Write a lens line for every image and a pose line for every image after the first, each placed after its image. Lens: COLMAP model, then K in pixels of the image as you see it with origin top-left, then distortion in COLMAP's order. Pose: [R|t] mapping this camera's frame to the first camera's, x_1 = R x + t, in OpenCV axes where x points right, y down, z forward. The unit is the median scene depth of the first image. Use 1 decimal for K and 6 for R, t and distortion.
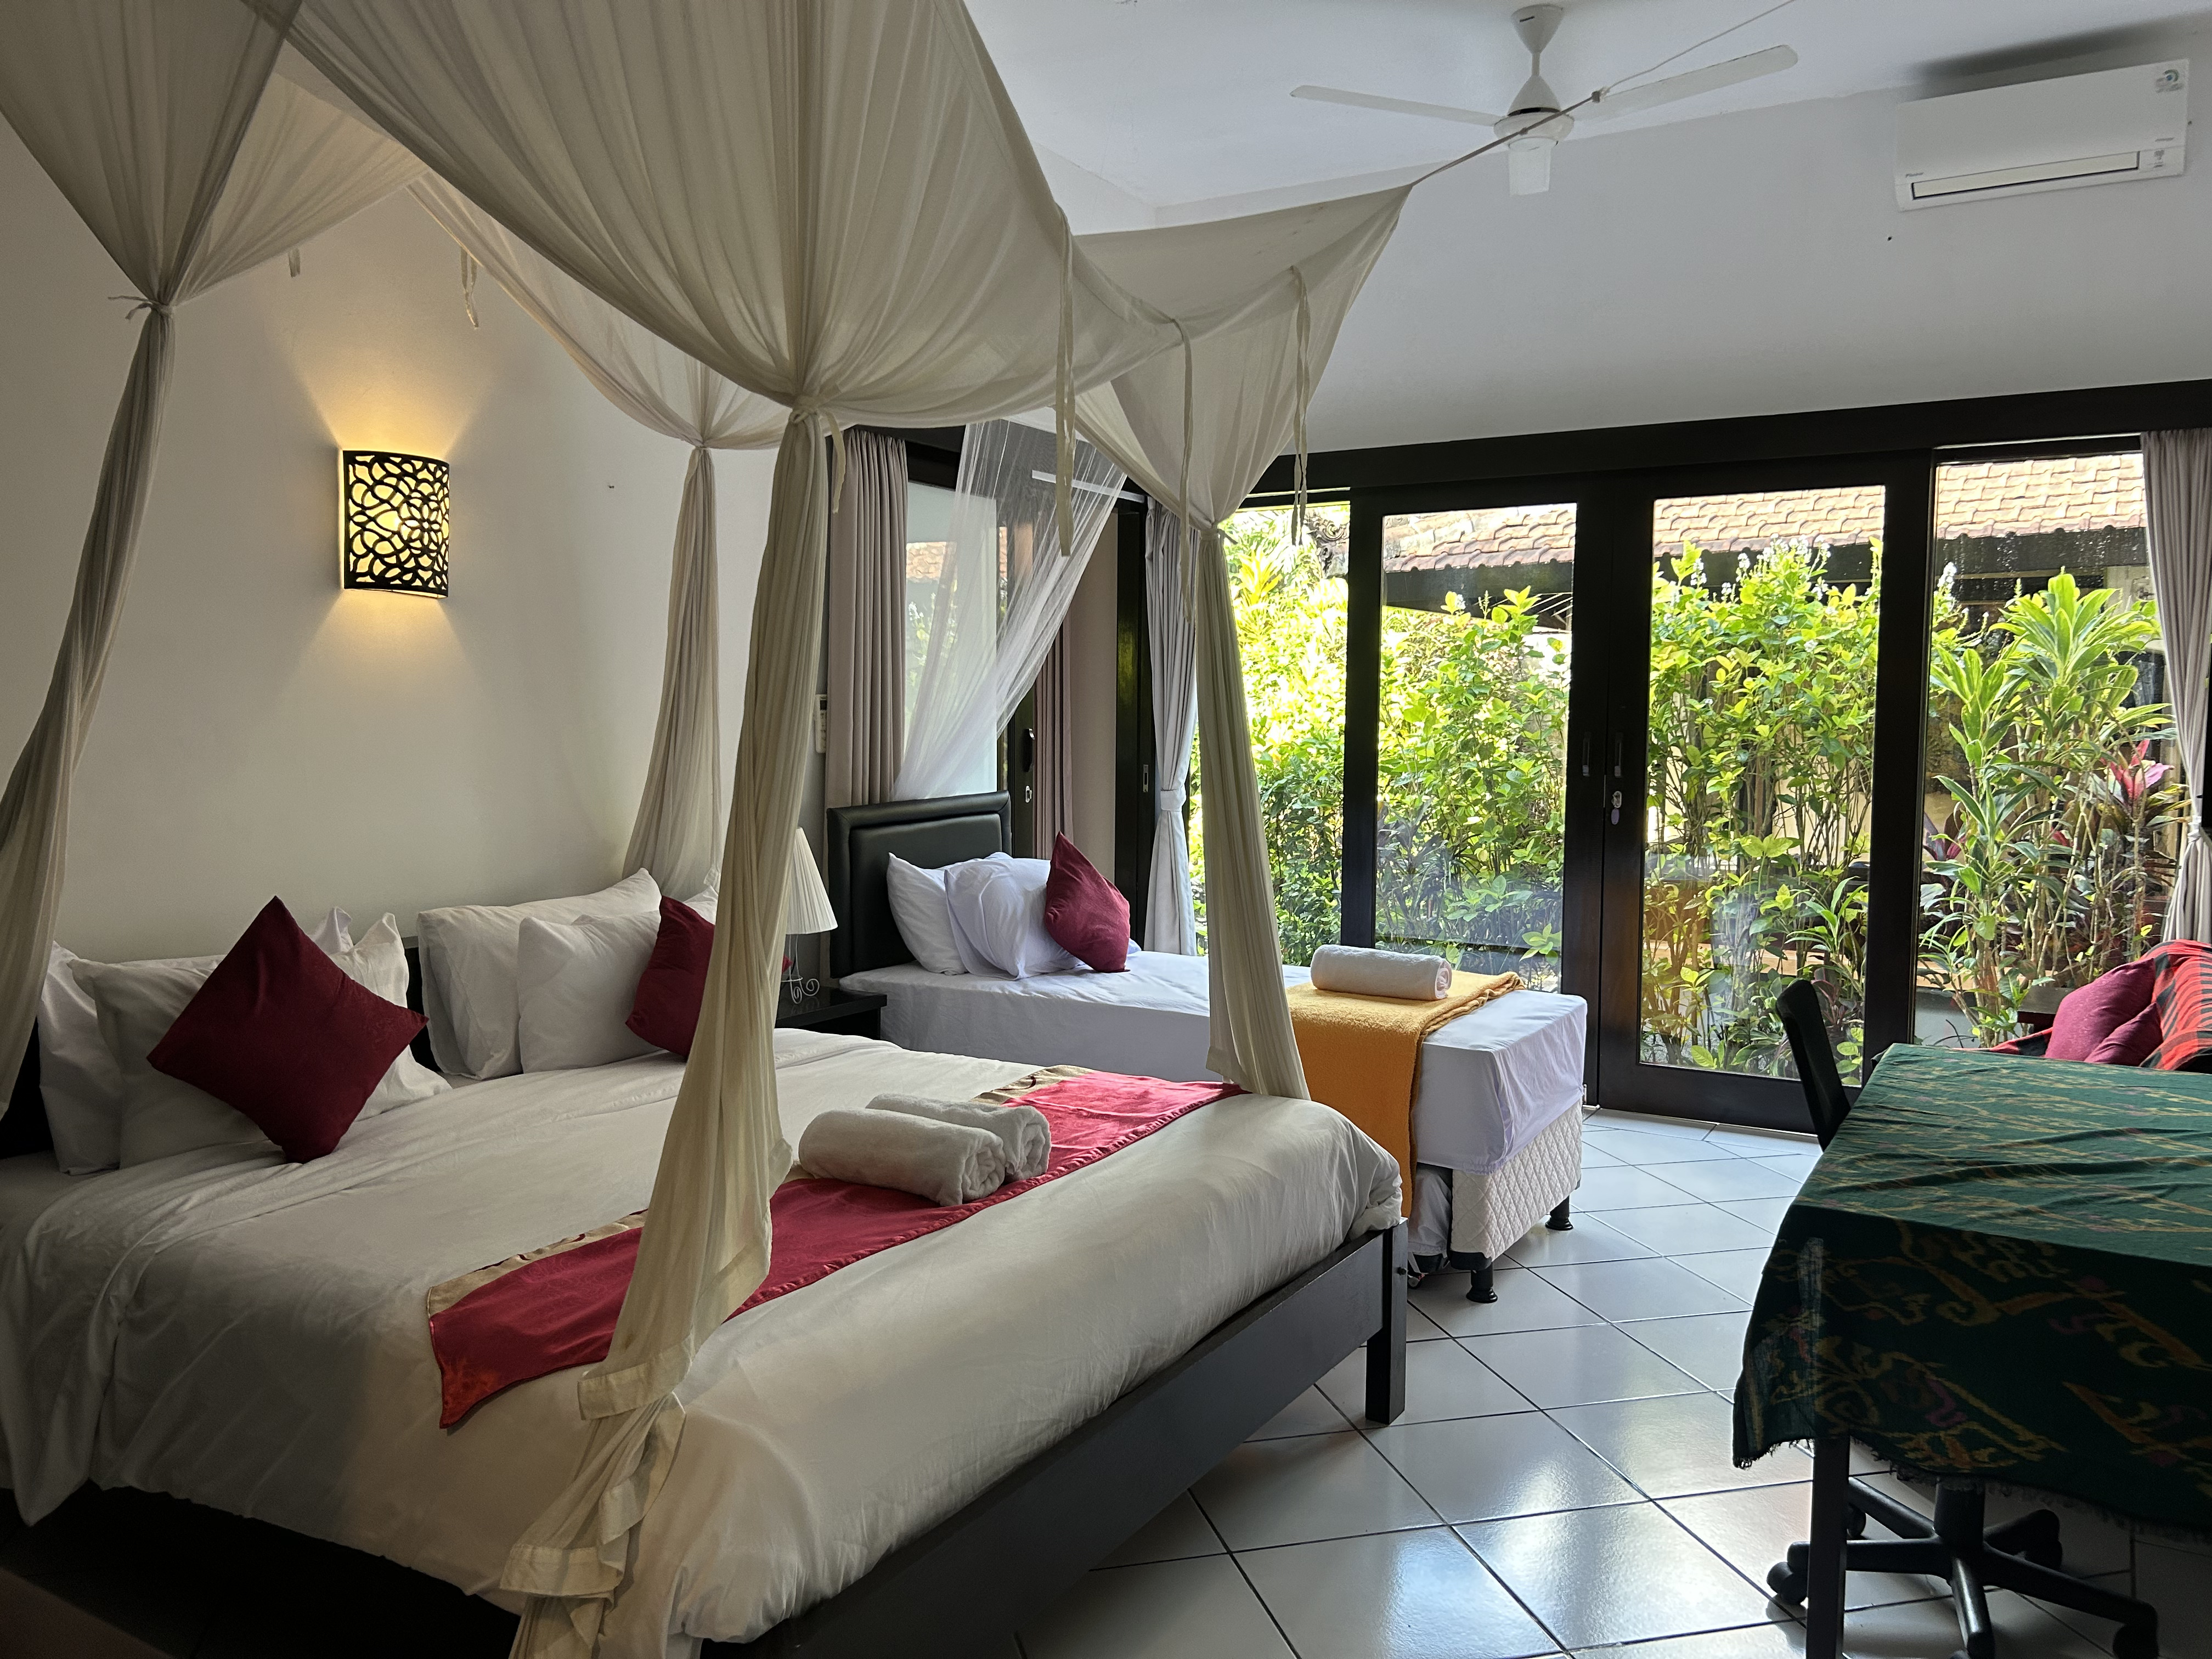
lens RADIAL K [[1661.1, 0, 1106.0], [0, 1661.1, 829.5], [0, 0, 1]] dist [0.026907, -0.001671]
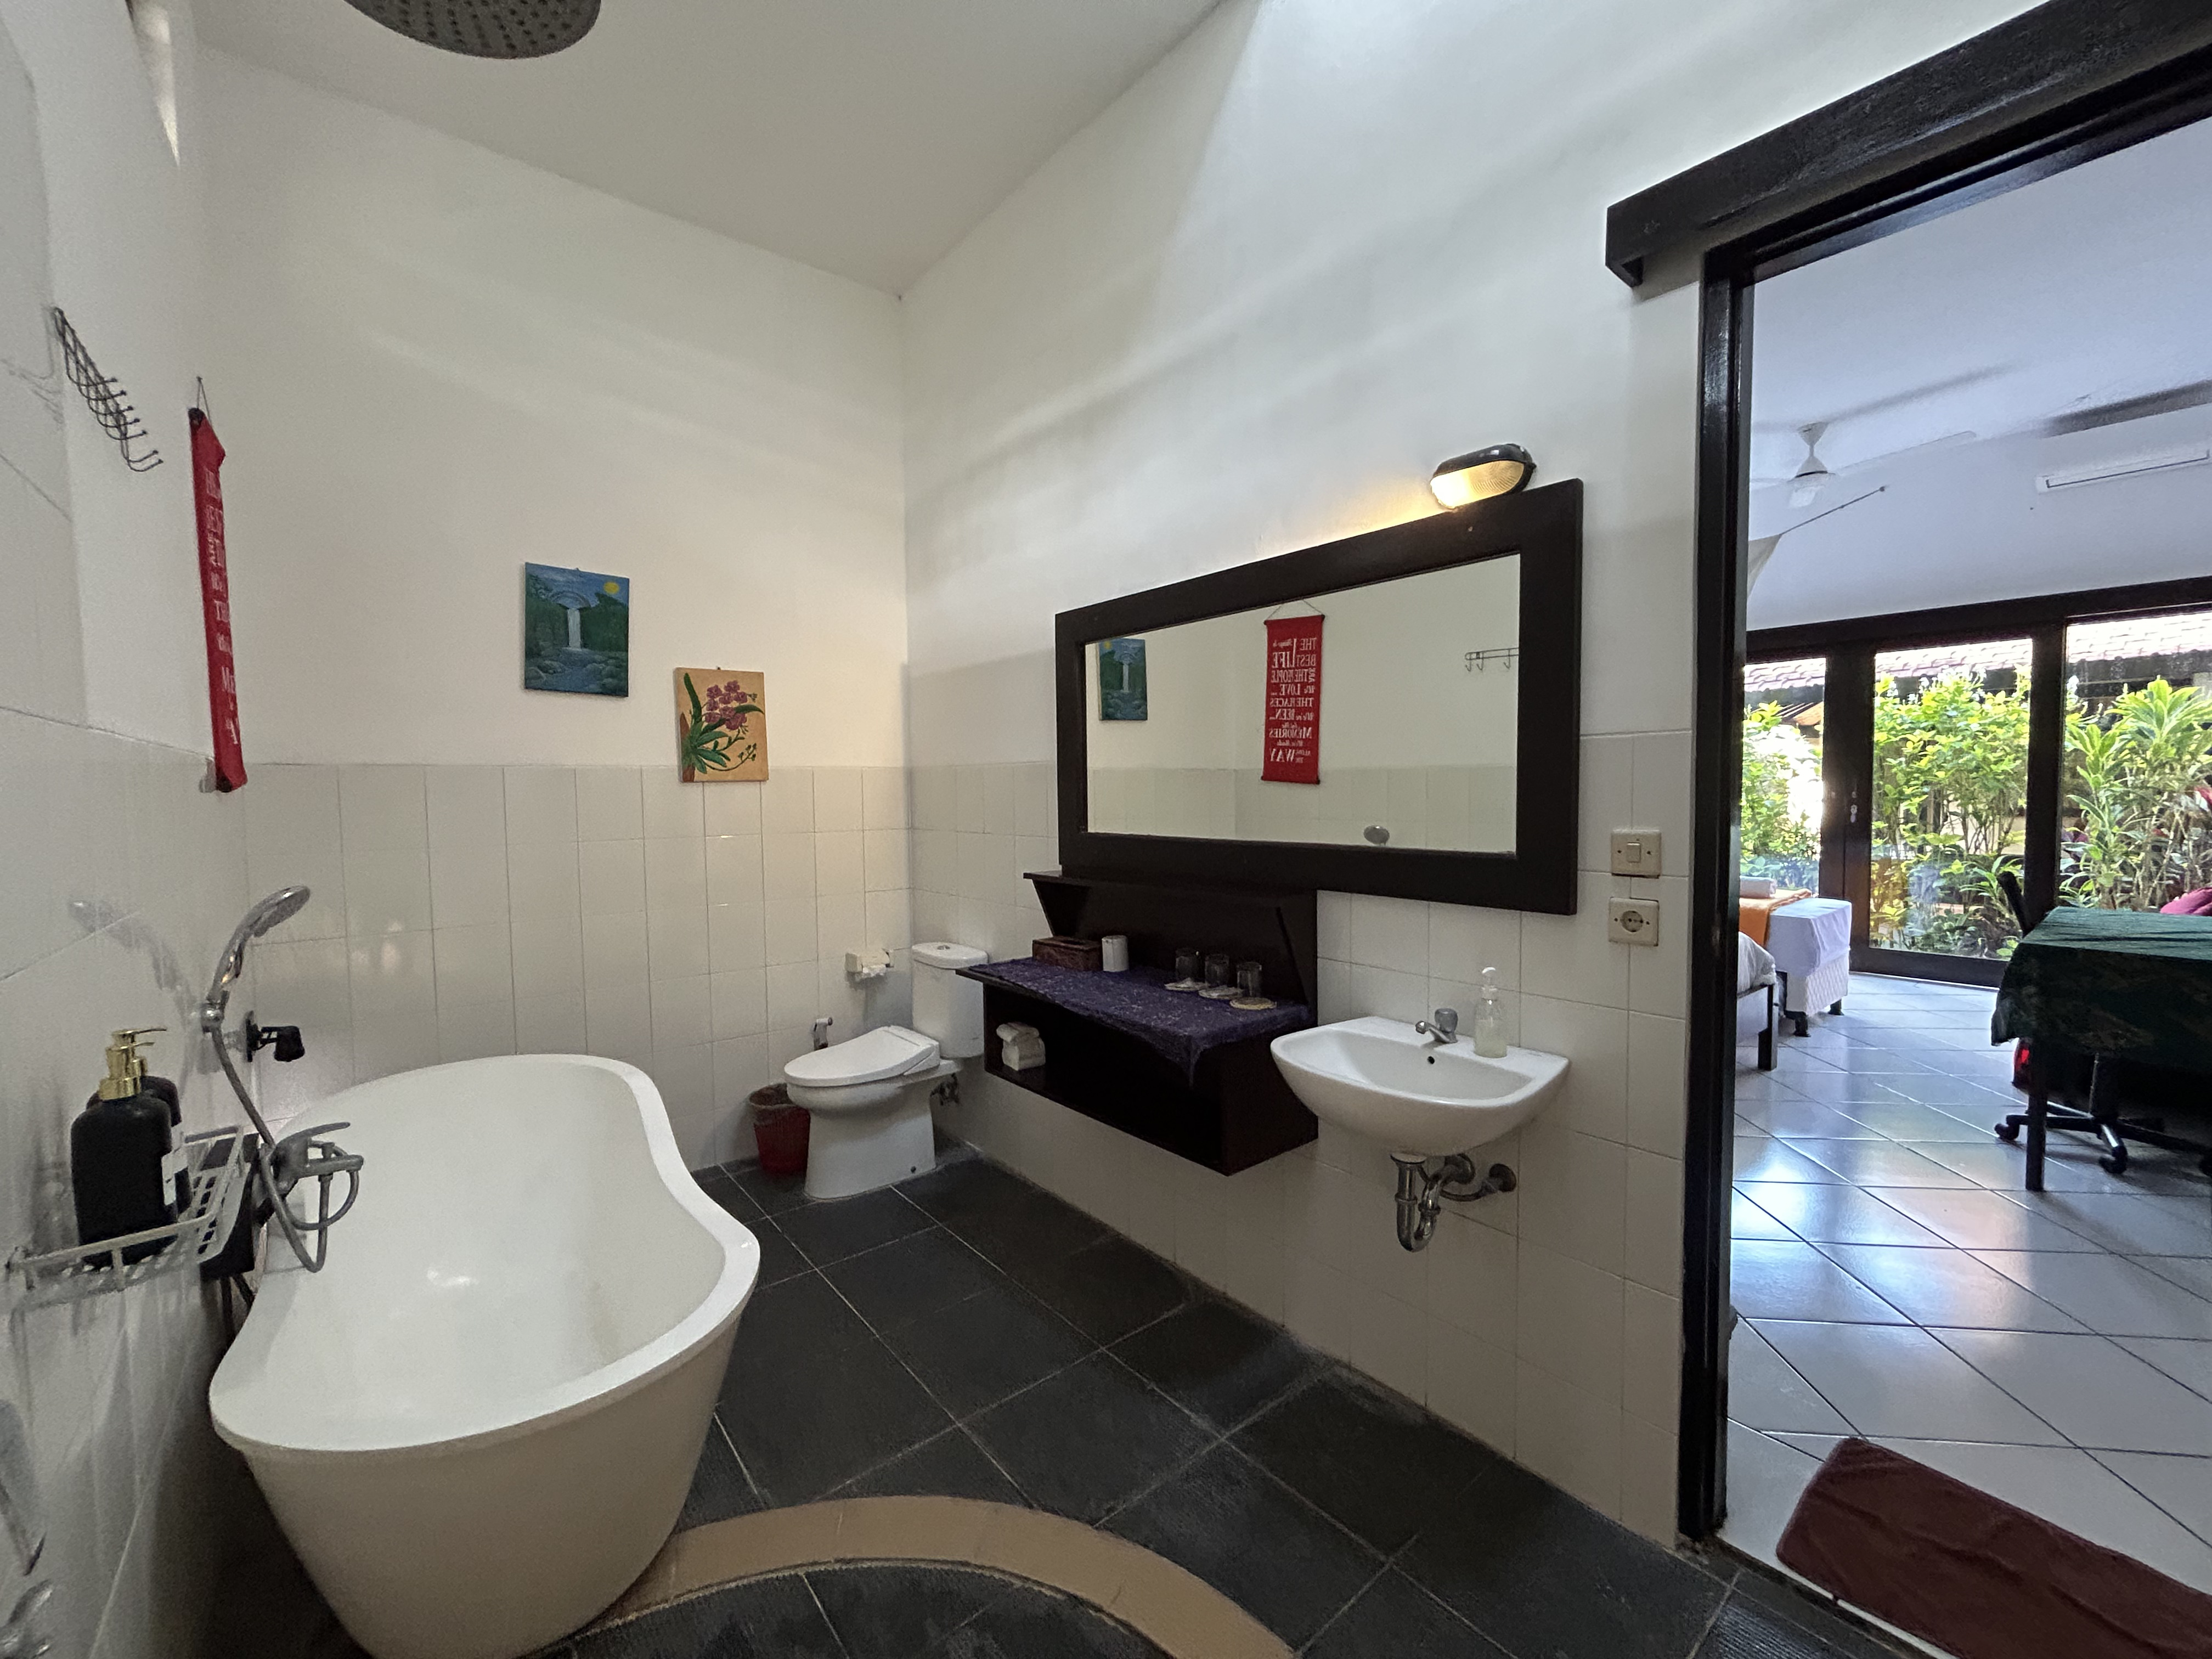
lens RADIAL K [[896.4, 0, 1106.0], [0, 896.4, 829.5], [0, 0, 1]] dist [0.018621, -0.006287]
pose [[0.942063, -0.002014, -0.335430, -0.142455], [-0.005880, 0.999729, -0.022516, 0.030617], [0.335385, 0.023184, 0.941796, -0.250865]]
